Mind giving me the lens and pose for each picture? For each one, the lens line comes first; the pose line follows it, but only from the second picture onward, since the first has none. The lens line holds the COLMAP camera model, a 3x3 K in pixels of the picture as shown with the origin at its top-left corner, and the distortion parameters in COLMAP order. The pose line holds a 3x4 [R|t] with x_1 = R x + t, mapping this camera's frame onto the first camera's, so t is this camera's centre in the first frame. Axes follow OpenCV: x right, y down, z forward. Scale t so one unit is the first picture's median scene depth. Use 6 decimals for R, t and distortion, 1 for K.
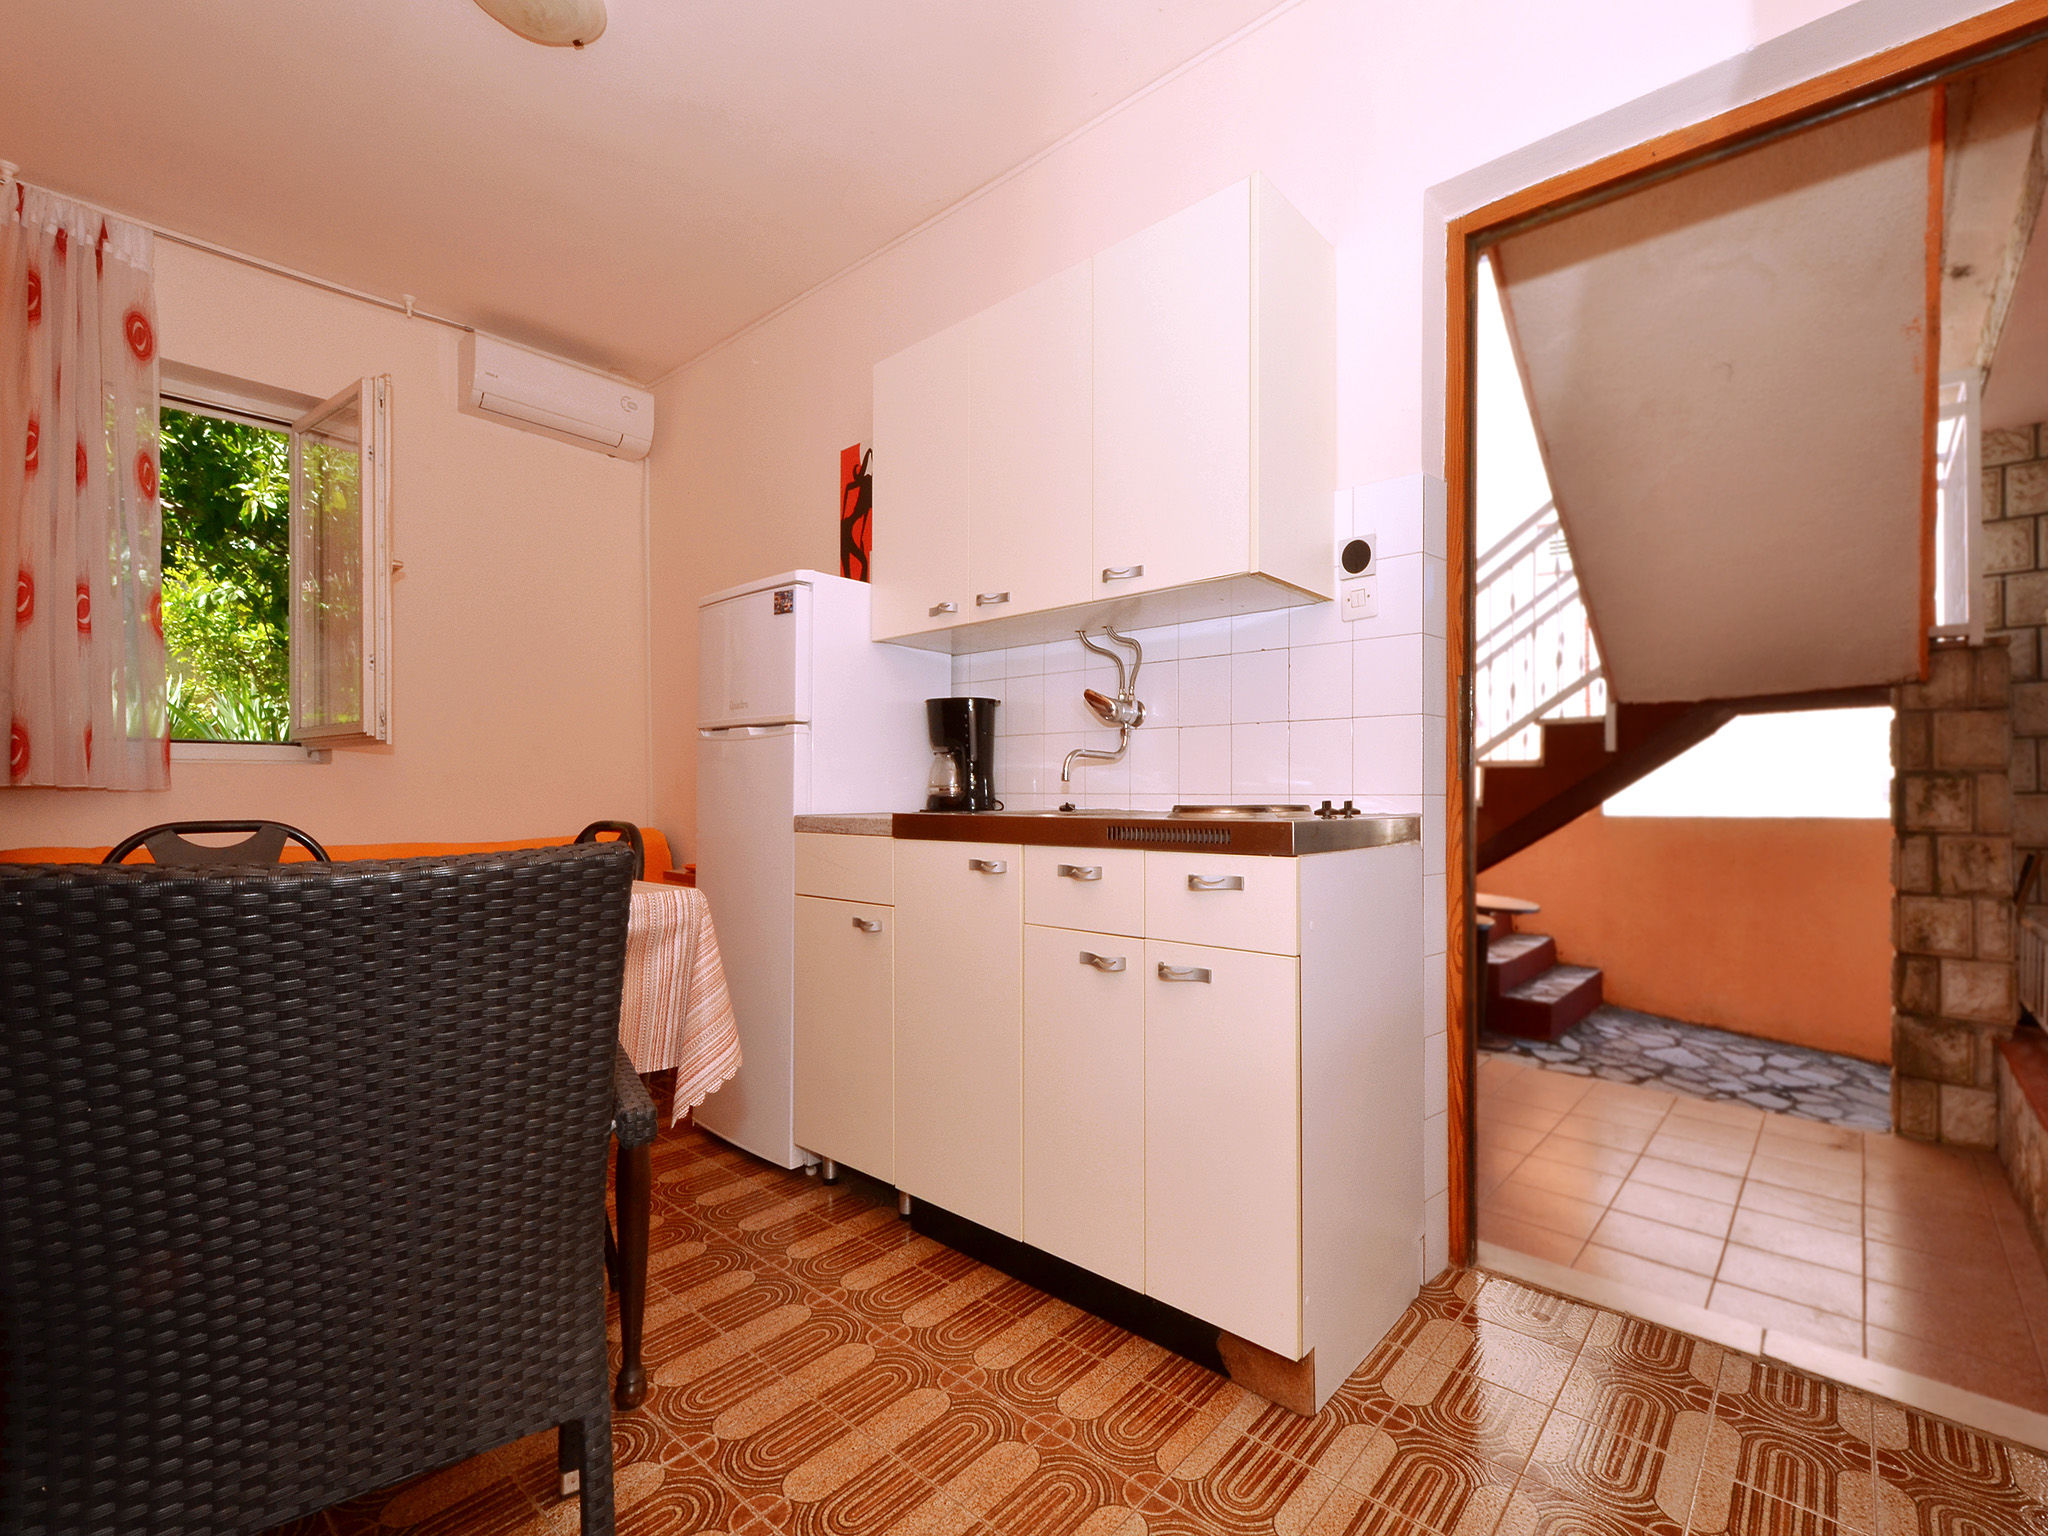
lens RADIAL K [[902.7, 0, 1023.1], [0, 902.7, 787.4], [0, 0, 1]] dist [-0.000212, -0.000134]
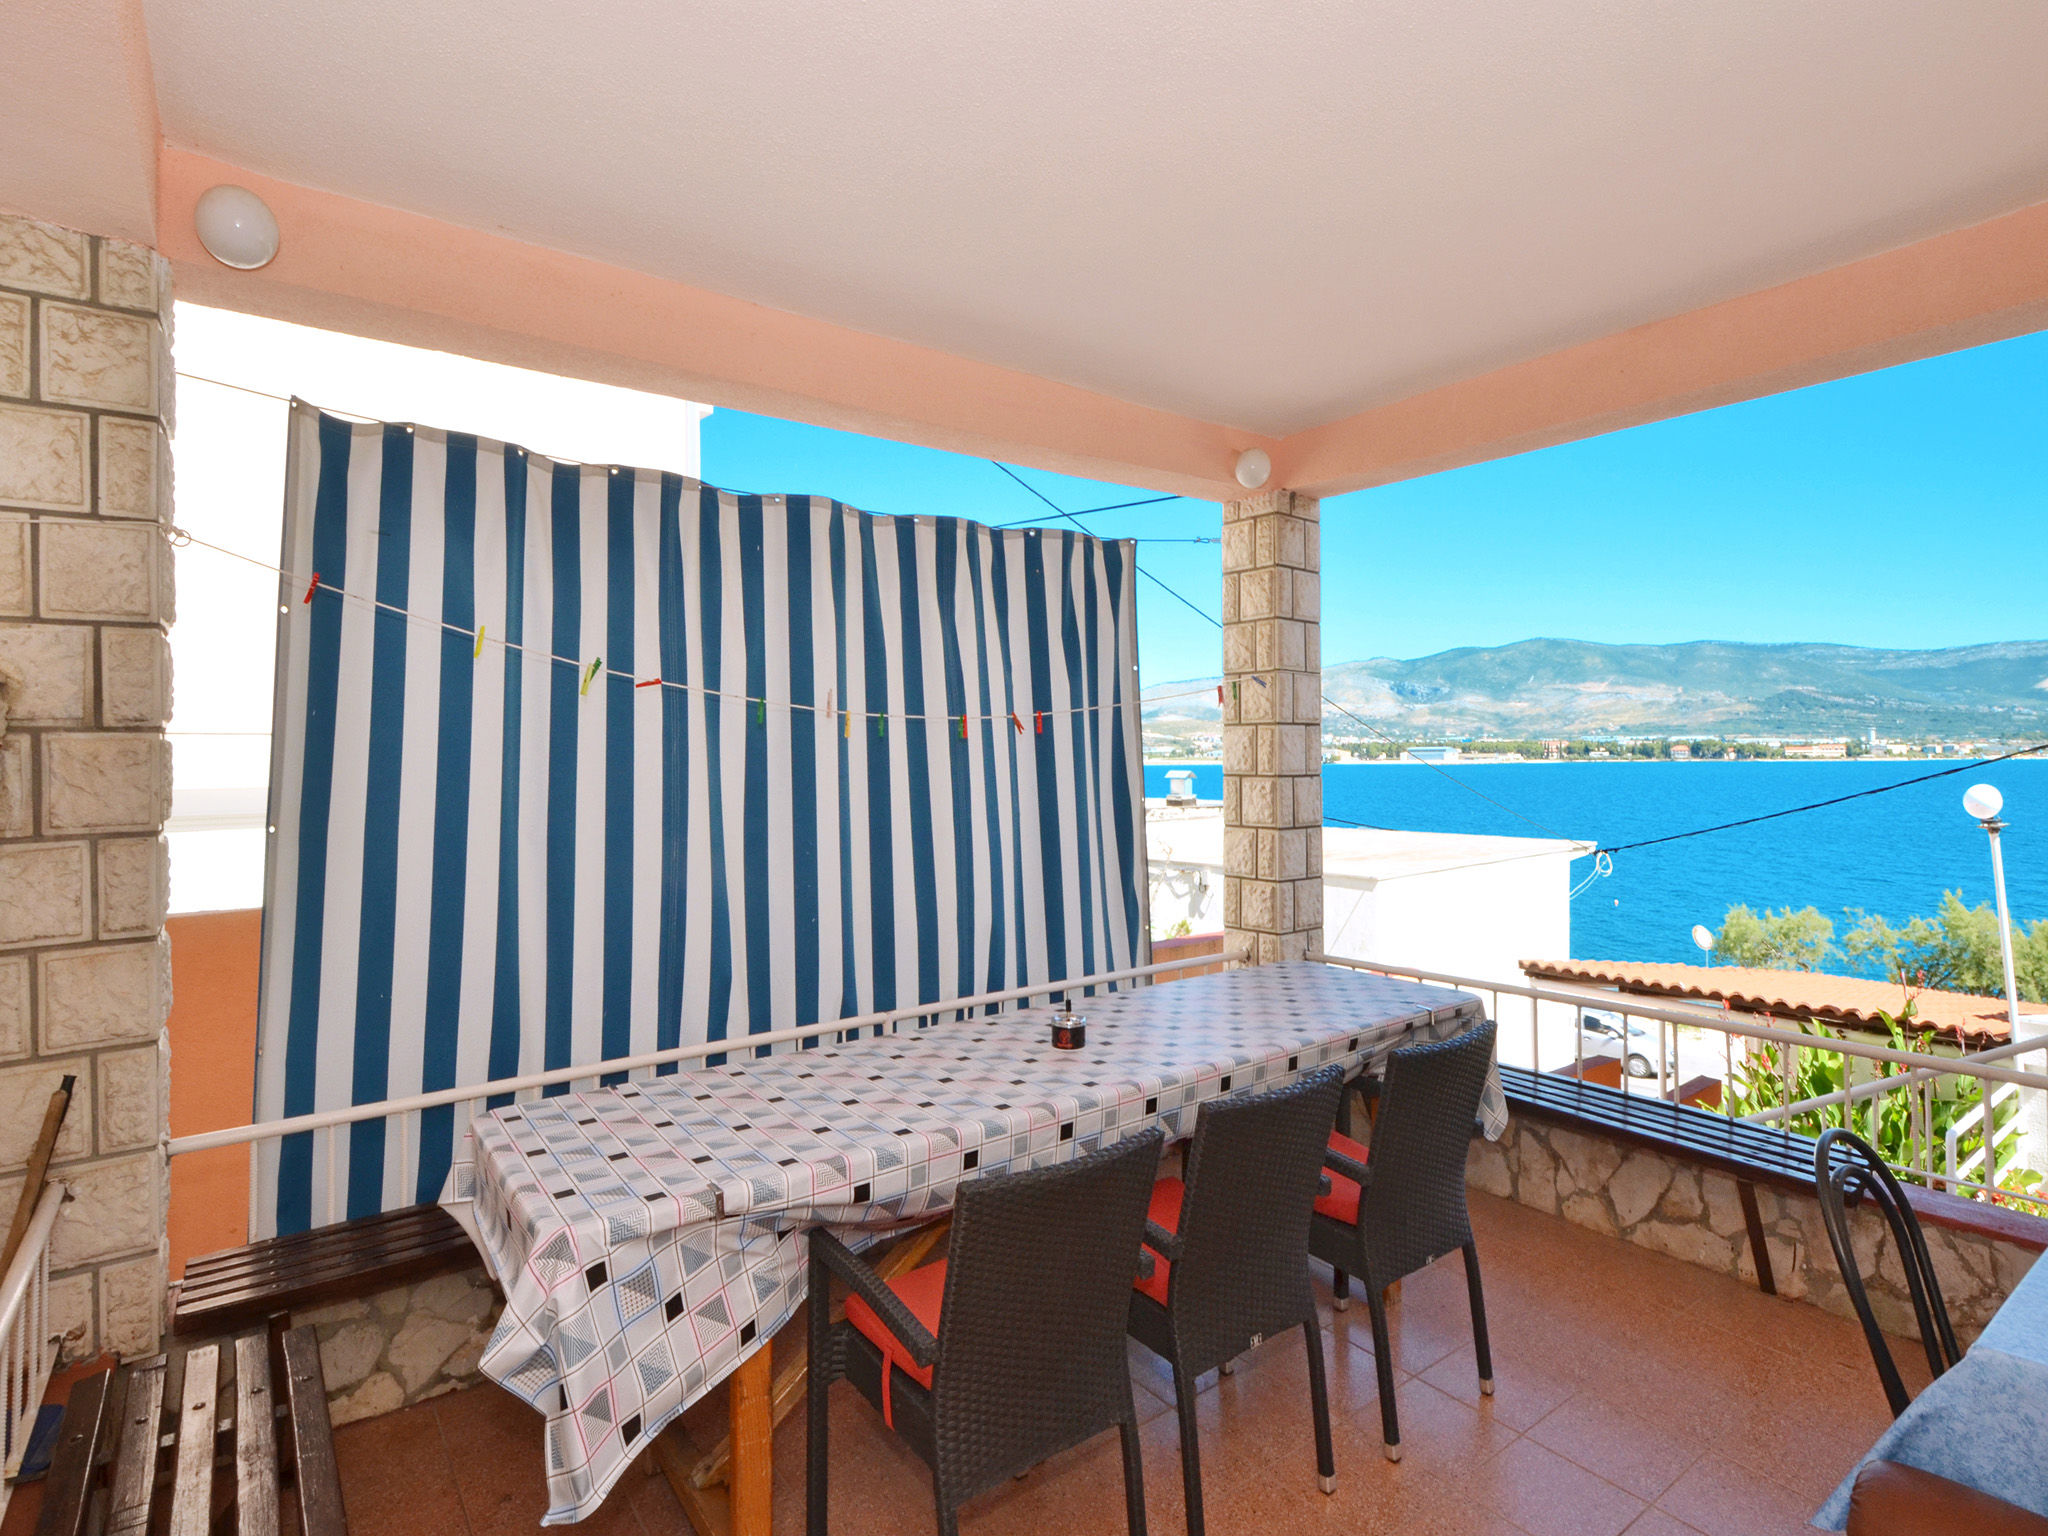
lens RADIAL K [[1060.8, 0, 1041.2], [0, 1060.8, 752.4], [0, 0, 1]] dist [0.003954, 0.000659]
pose [[0.187023, 0.001456, 0.982354, 0.923776], [0.008825, 0.999956, -0.003162, -0.144554], [-0.982316, 0.009261, 0.187002, 0.517219]]
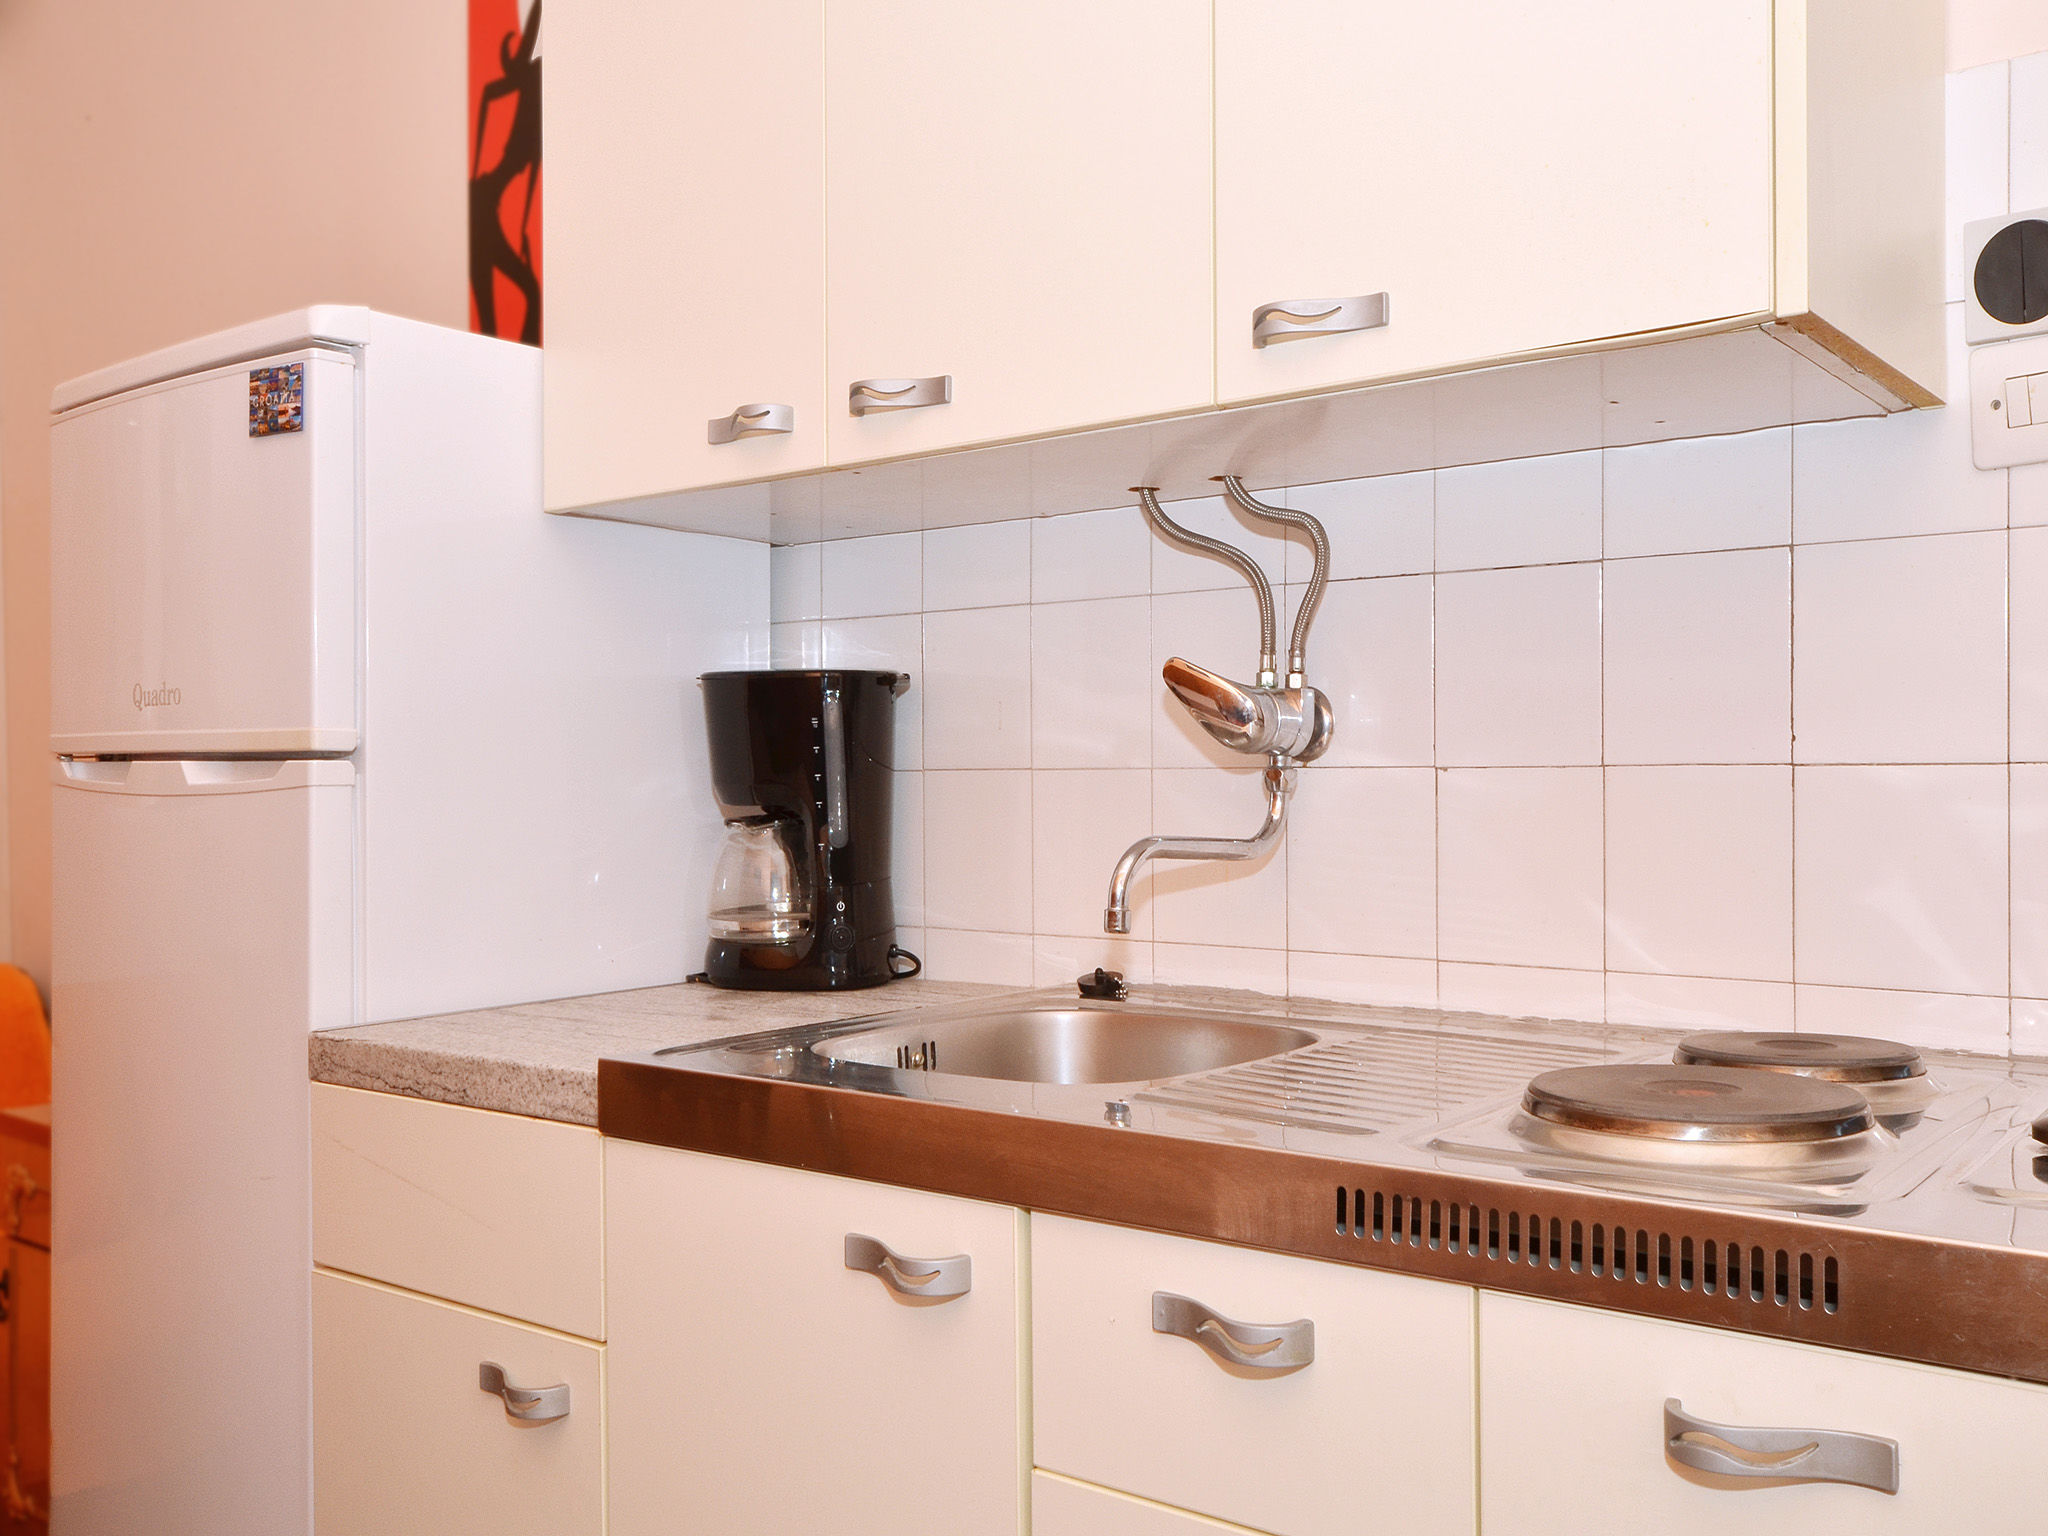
lens RADIAL K [[1843.4, 0, 1024.0], [0, 1843.4, 768.0], [0, 0, 1]] dist [0.007004, 0.004954]
pose [[0.997969, -0.009028, 0.063058, -0.026712], [0.009146, 0.999957, -0.001584, -0.058324], [-0.063041, 0.002158, 0.998009, 0.266370]]
